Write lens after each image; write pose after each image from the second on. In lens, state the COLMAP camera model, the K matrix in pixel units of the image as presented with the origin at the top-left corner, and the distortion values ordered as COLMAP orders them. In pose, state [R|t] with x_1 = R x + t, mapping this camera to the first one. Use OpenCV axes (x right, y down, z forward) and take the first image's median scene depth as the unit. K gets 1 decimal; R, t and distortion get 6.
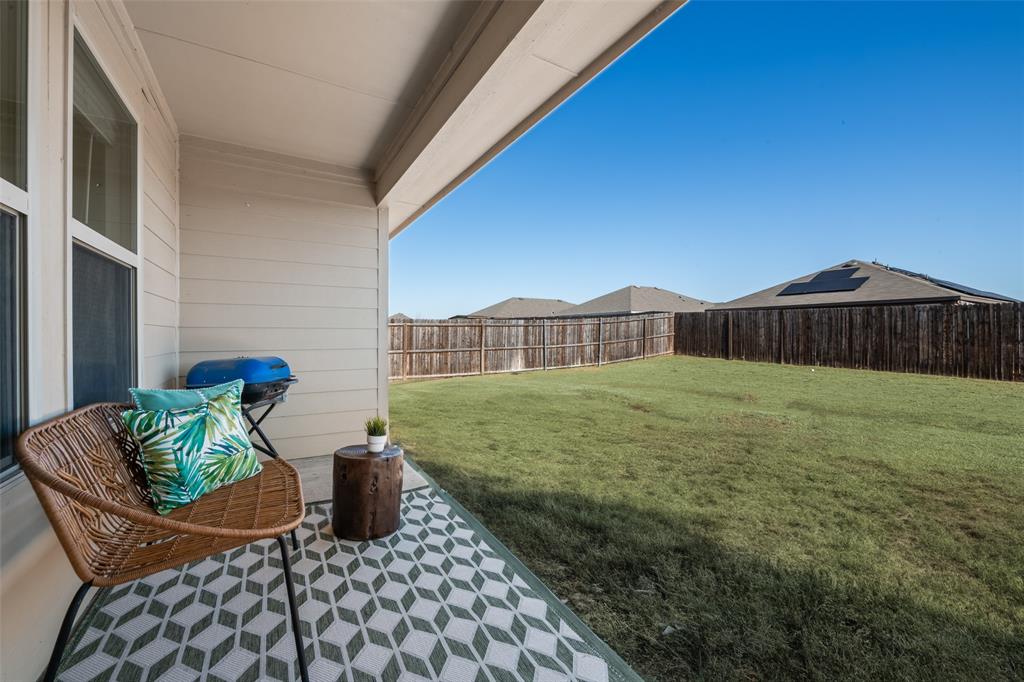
lens RADIAL K [[406.0, 0, 513.4], [0, 406.0, 339.6], [0, 0, 1]] dist [0.001493, -0.002699]
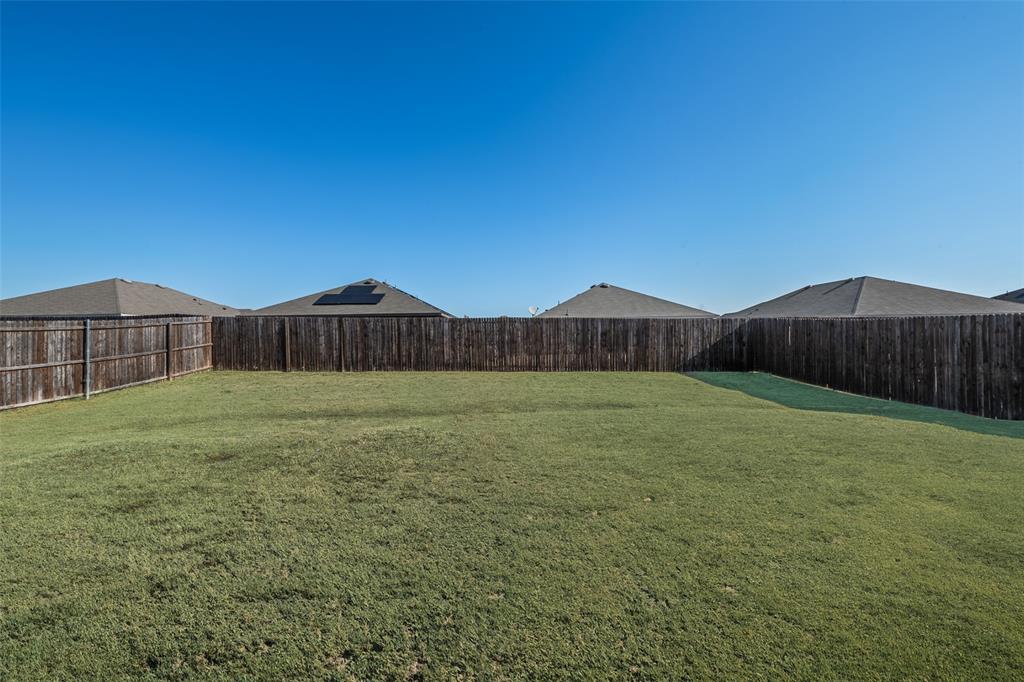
lens RADIAL K [[414.3, 0, 515.2], [0, 414.3, 326.3], [0, 0, 1]] dist [-0.000598, -0.000738]
pose [[0.482943, 0.018112, 0.875465, -0.025095], [0.029540, 0.998880, -0.036961, -0.001473], [-0.875154, 0.043711, 0.481867, 0.116685]]
